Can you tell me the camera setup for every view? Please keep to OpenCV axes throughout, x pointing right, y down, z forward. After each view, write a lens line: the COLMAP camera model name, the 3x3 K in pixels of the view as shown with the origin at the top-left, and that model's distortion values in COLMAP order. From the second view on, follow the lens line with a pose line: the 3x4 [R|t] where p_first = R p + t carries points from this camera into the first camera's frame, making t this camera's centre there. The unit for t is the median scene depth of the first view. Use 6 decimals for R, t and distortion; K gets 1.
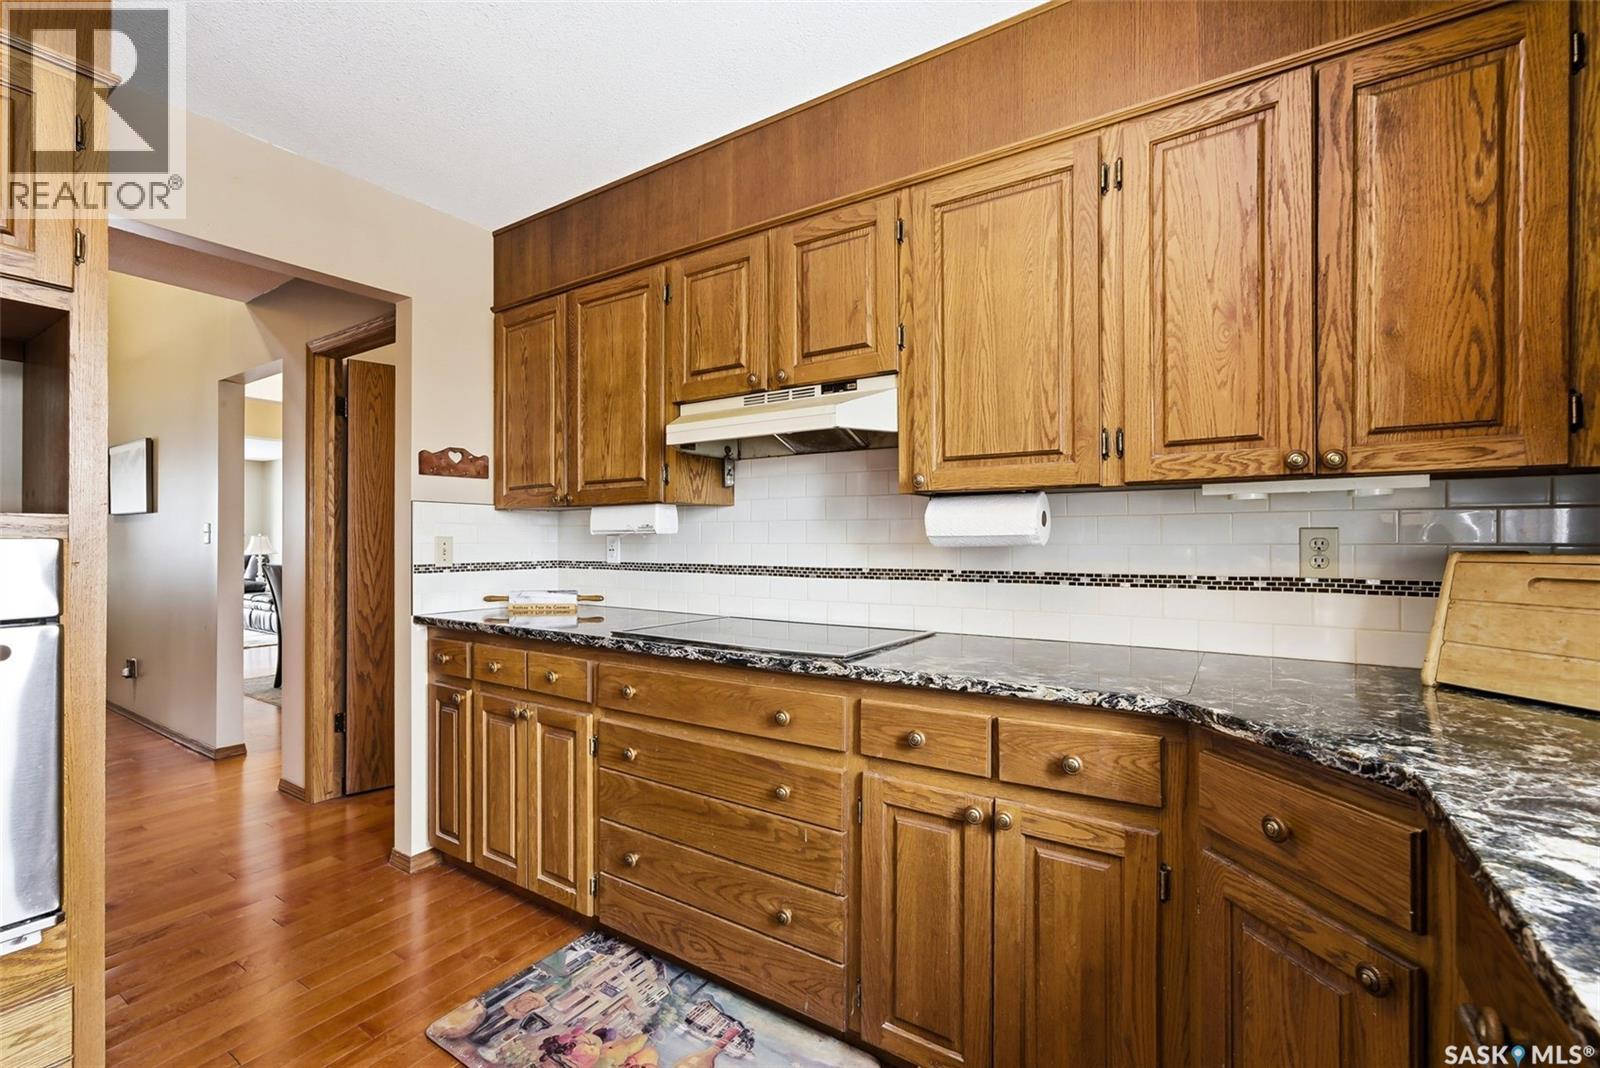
lens RADIAL K [[690.9, 0, 796.1], [0, 690.9, 542.9], [0, 0, 1]] dist [-0.018553, 0.004394]
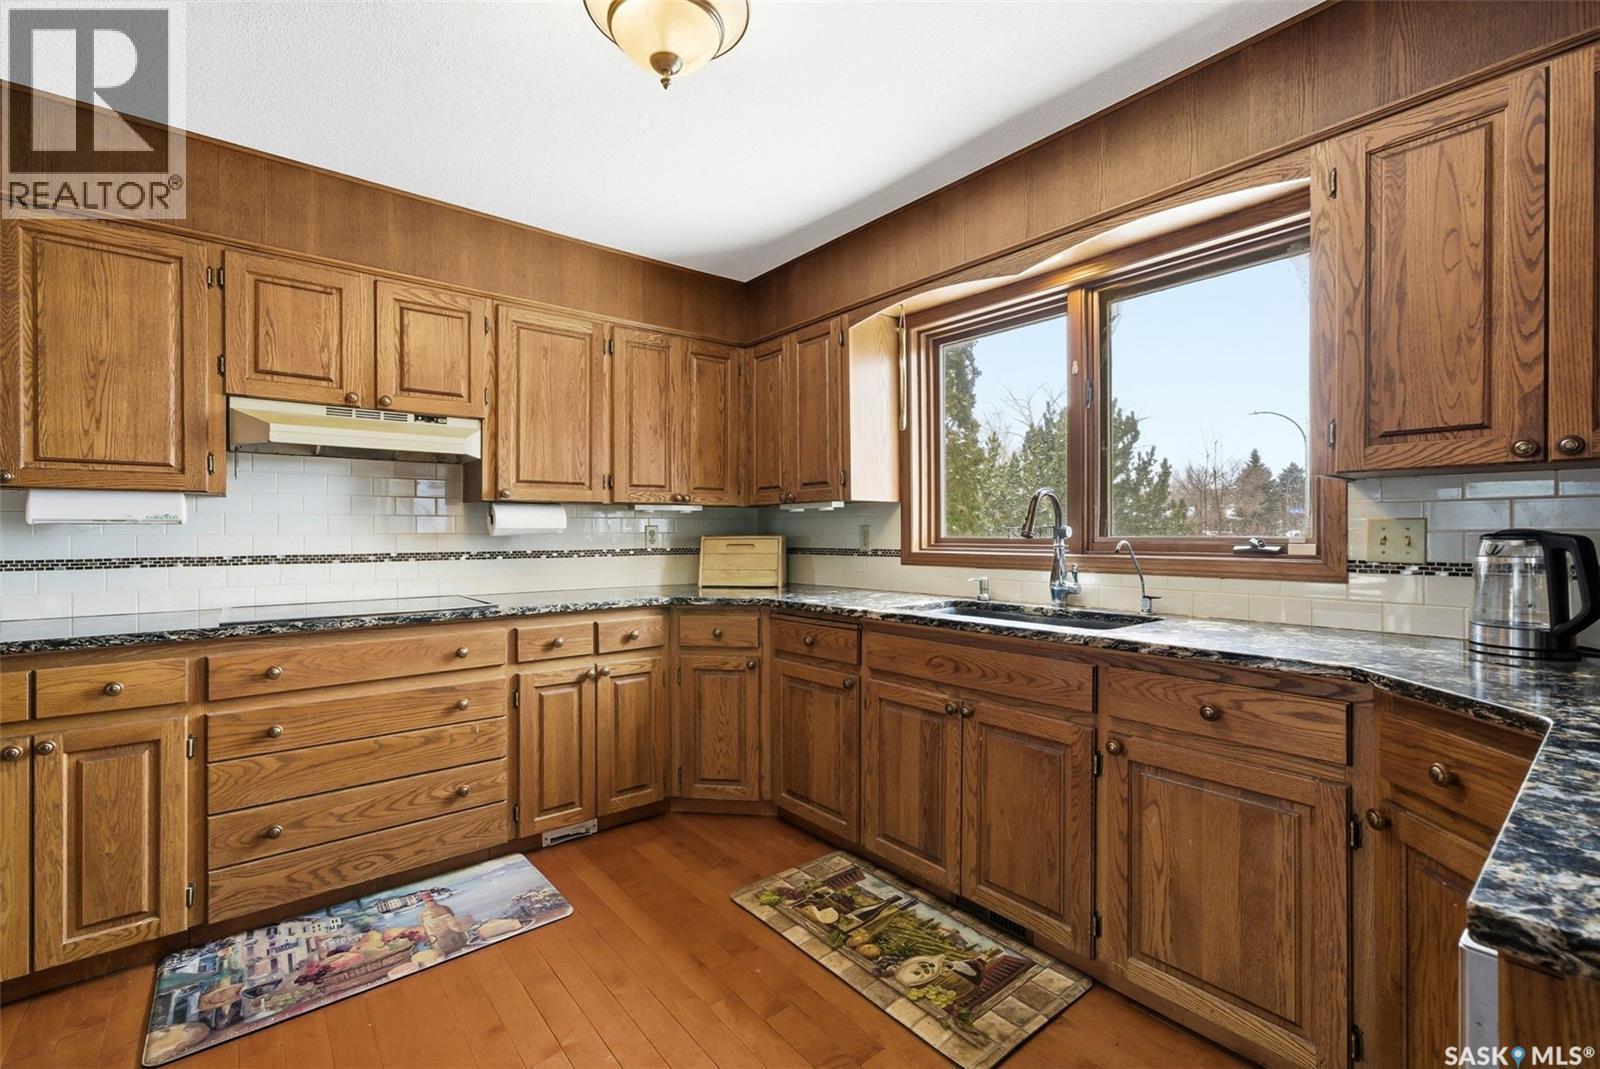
lens RADIAL K [[690.9, 0, 806.8], [0, 690.9, 532.9], [0, 0, 1]] dist [-0.018553, 0.004394]
pose [[0.284831, -0.000060, 0.958578, -1.189053], [0.005630, 0.999983, -0.001610, 0.007165], [-0.958561, 0.005856, 0.284827, -0.108805]]
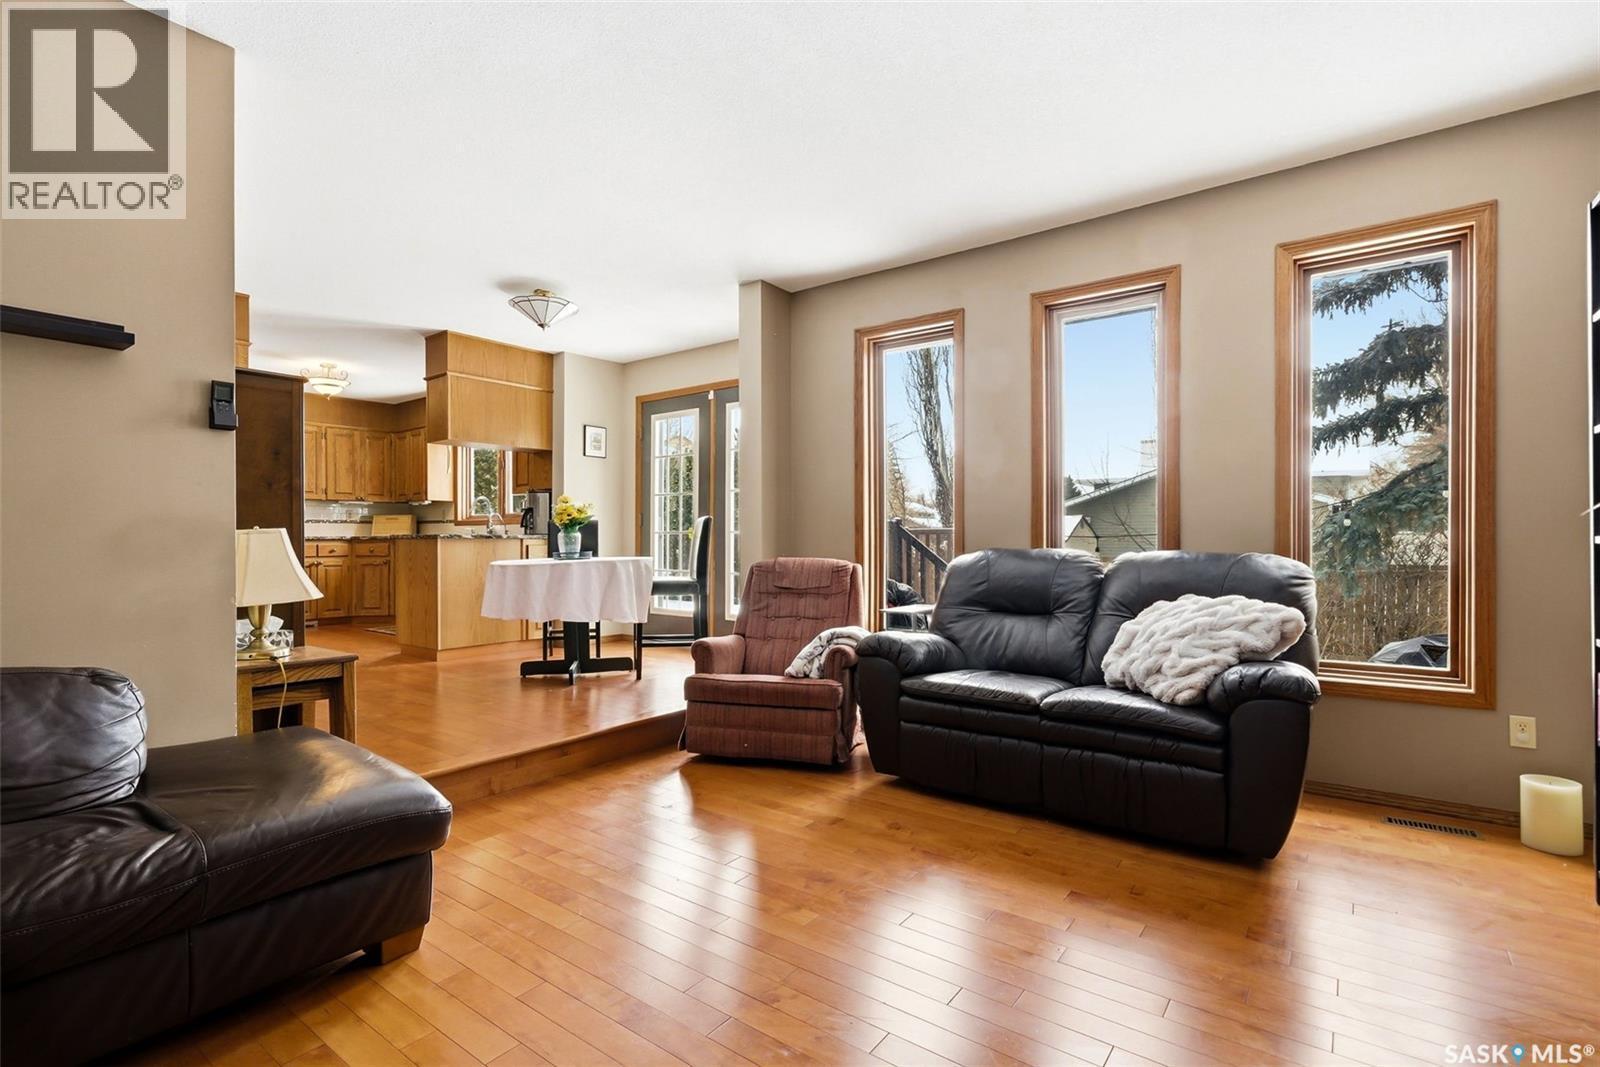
lens RADIAL K [[727.2, 0, 797.3], [0, 727.2, 540.1], [0, 0, 1]] dist [0.000259, 0.000041]
pose [[0.042224, -0.003673, 0.999101, -4.225617], [0.003195, 0.999989, 0.003541, 0.179812], [-0.999103, 0.003043, 0.042235, -2.386032]]
